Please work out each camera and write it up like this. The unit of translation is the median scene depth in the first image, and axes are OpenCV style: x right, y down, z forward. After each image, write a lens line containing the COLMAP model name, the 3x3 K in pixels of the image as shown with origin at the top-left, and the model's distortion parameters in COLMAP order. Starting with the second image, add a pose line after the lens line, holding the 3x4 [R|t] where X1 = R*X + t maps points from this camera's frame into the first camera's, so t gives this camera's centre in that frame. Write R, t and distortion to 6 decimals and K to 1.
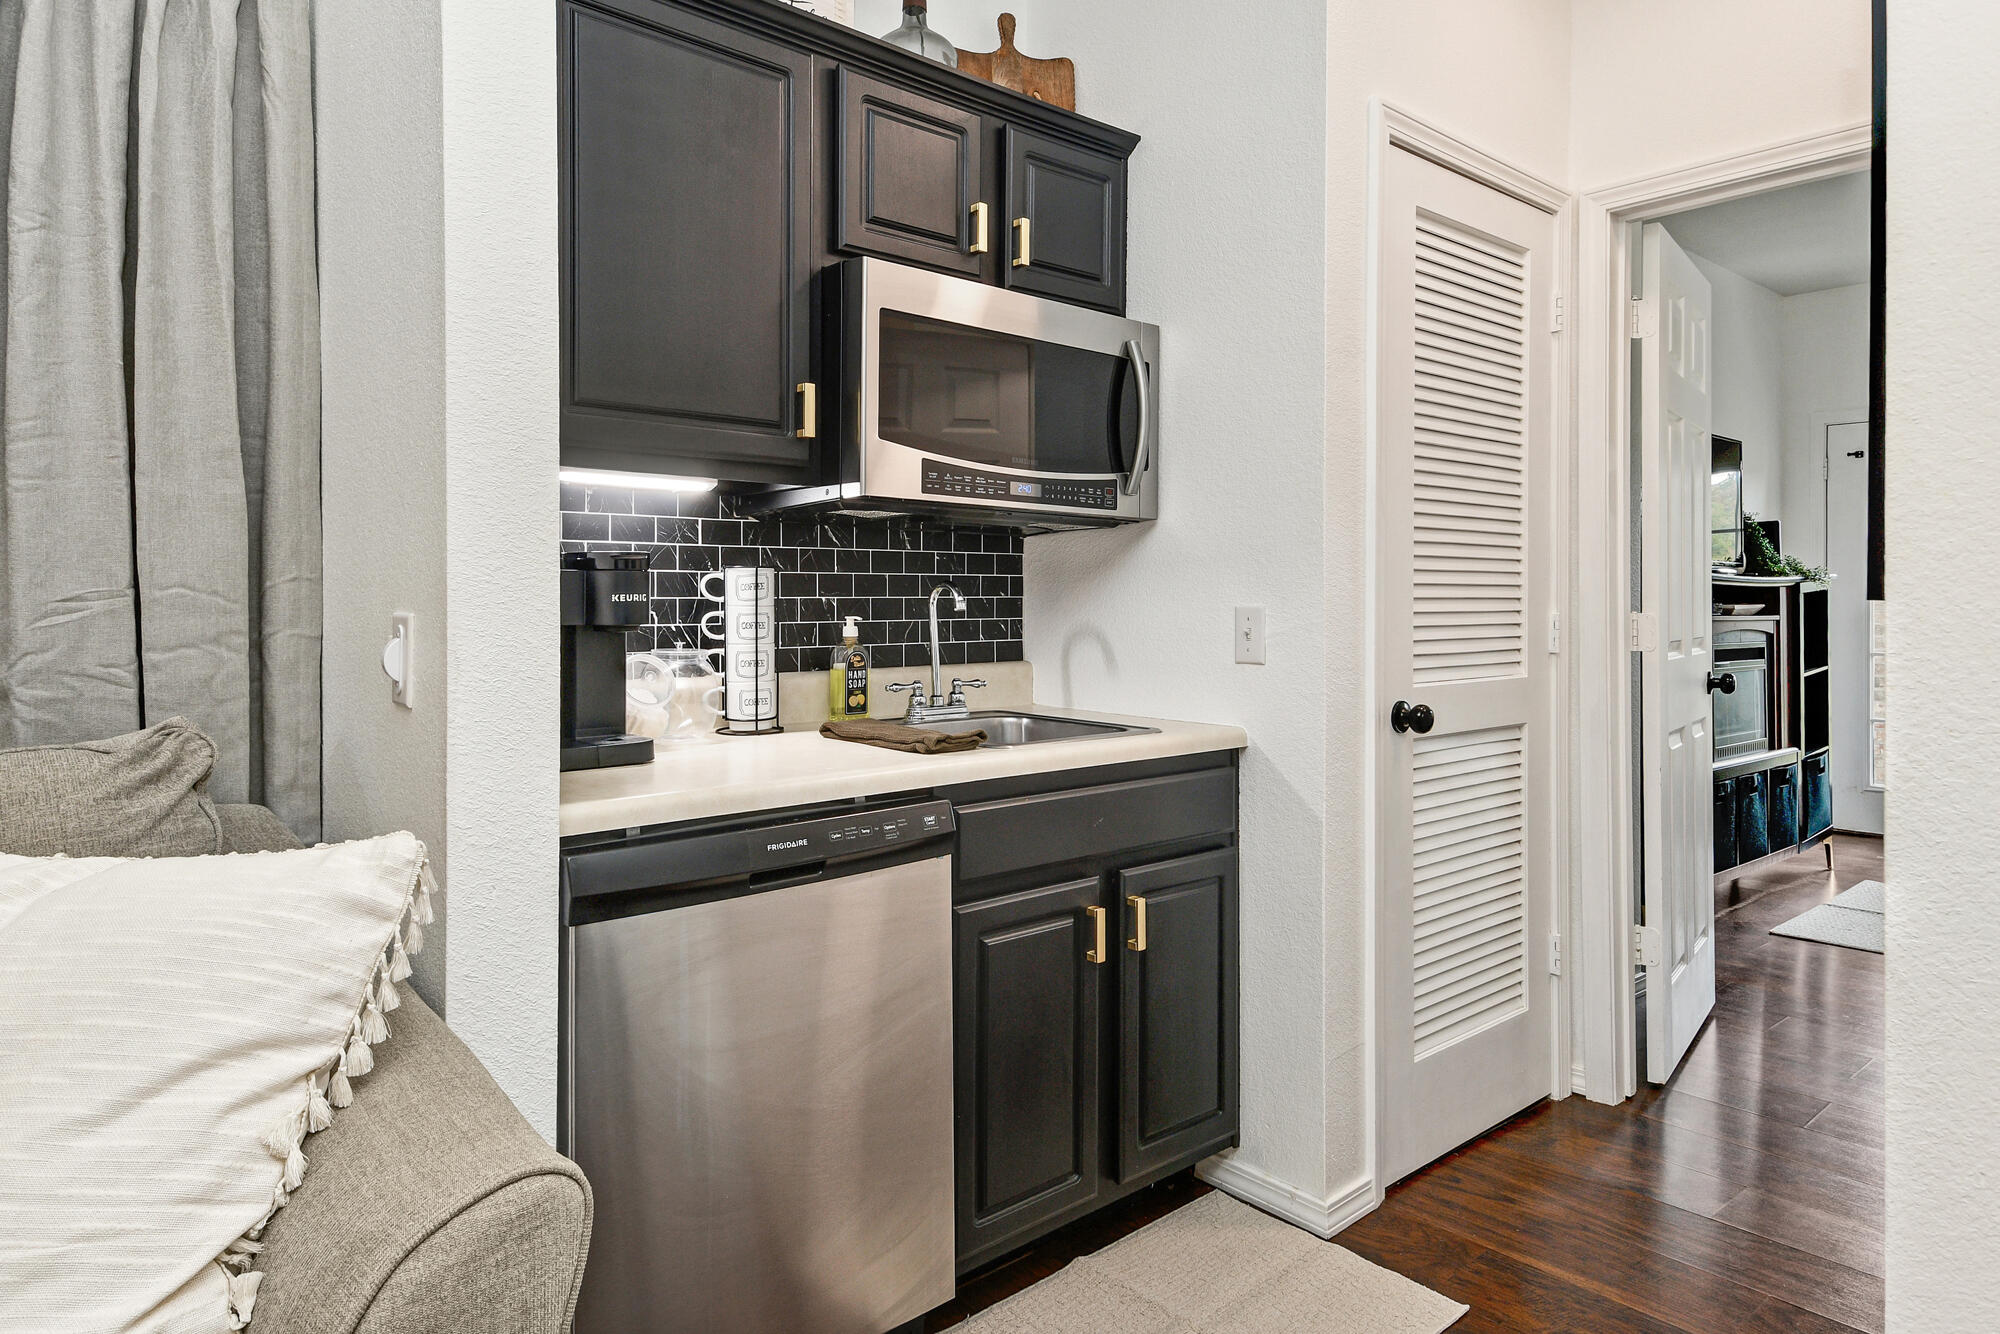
lens RADIAL K [[1215.3, 0, 998.2], [0, 1215.3, 603.1], [0, 0, 1]] dist [0.002806, 0.000526]
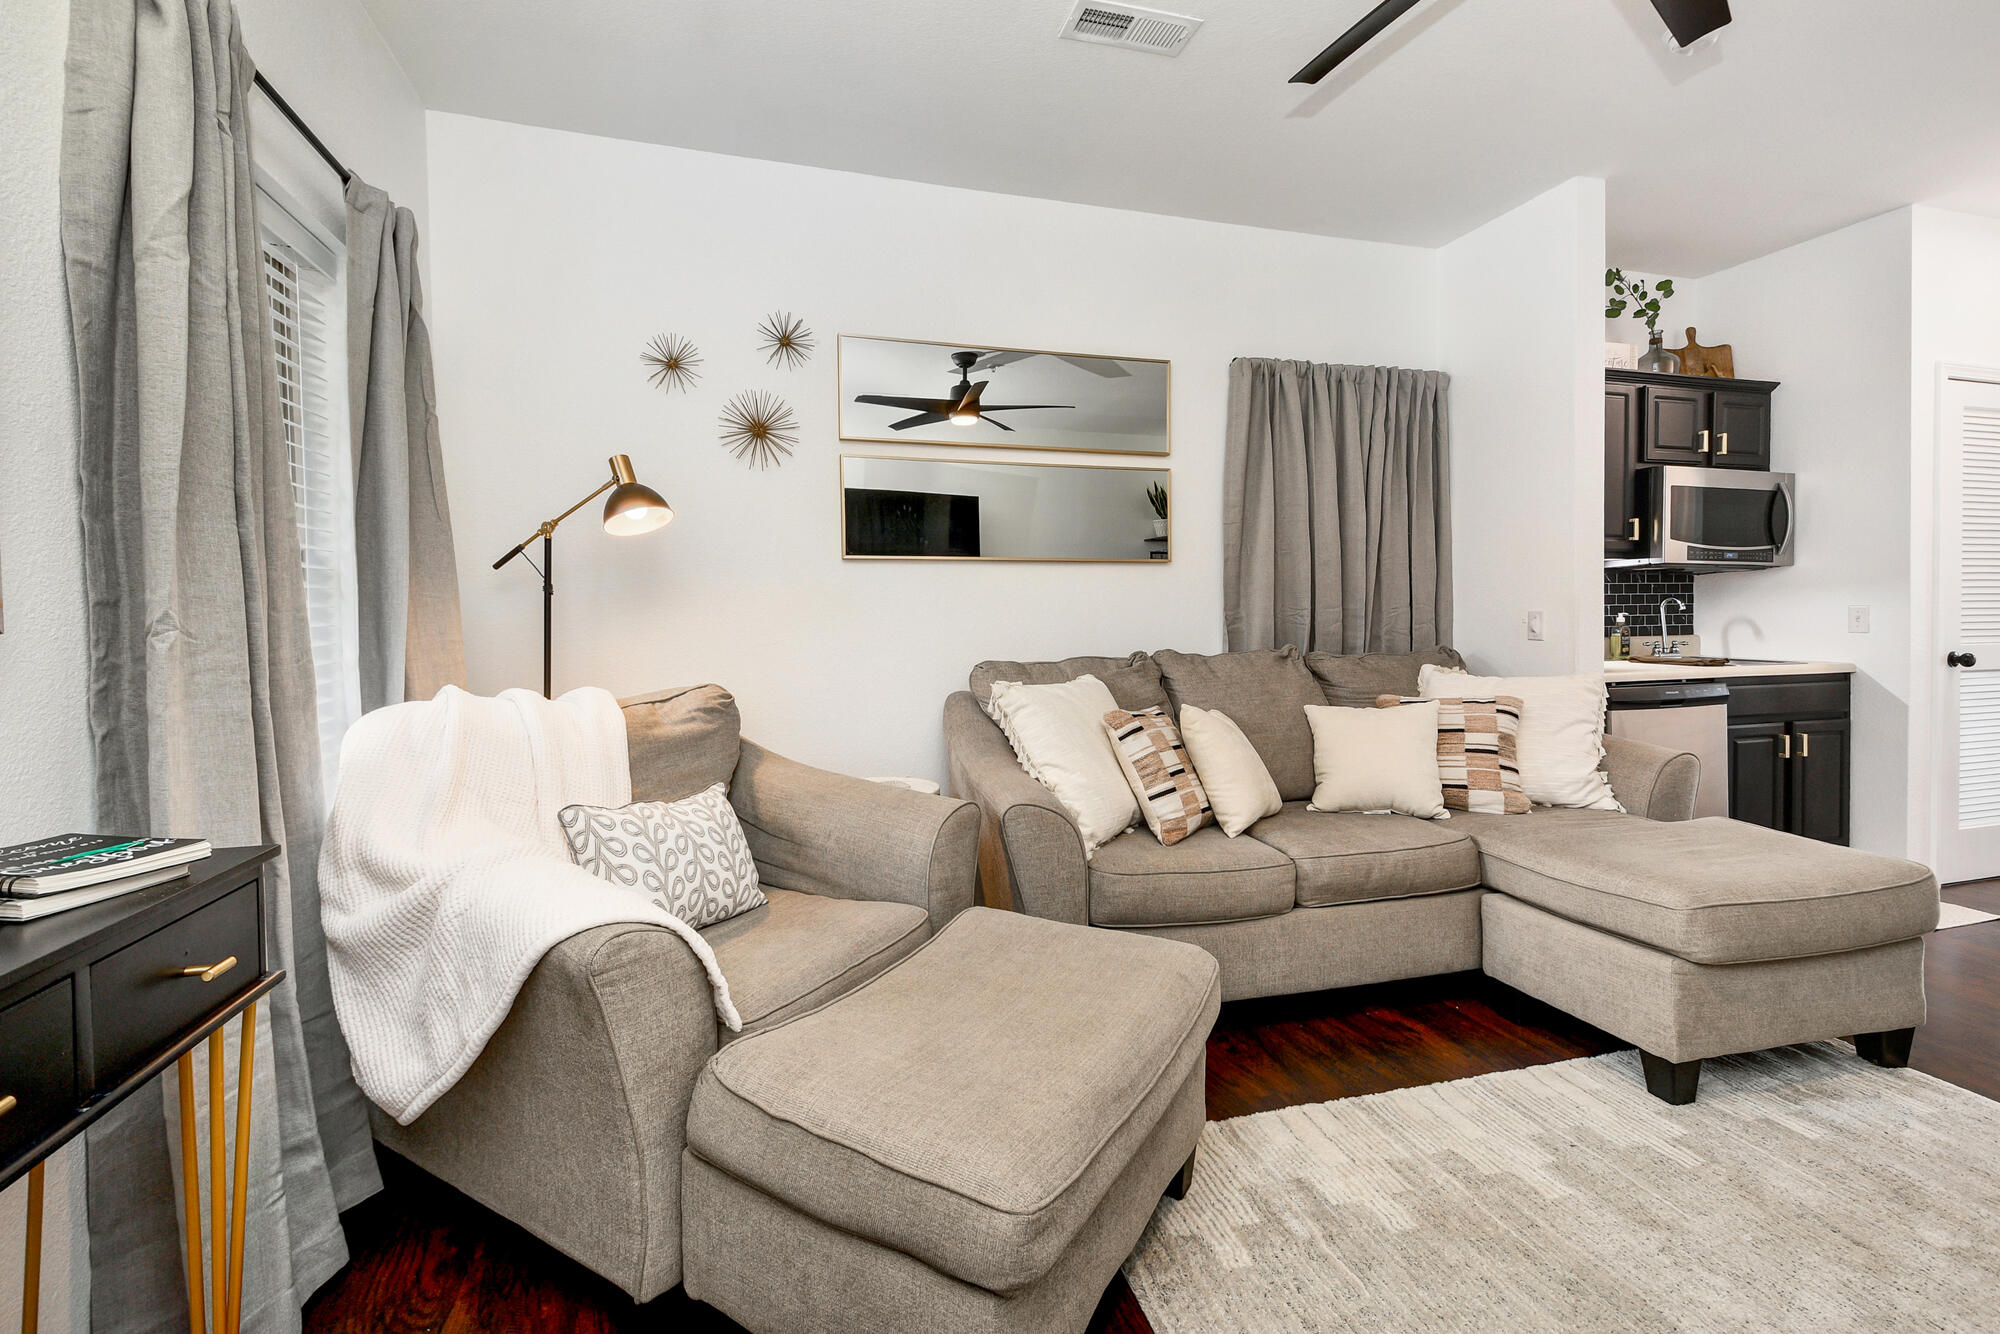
lens RADIAL K [[881.7, 0, 992.7], [0, 881.7, 628.8], [0, 0, 1]] dist [0.003924, -0.001306]
pose [[0.906006, -0.004324, -0.423242, -0.492072], [0.009293, 0.999910, 0.009678, 0.013387], [0.423162, -0.012702, 0.905965, -1.006364]]
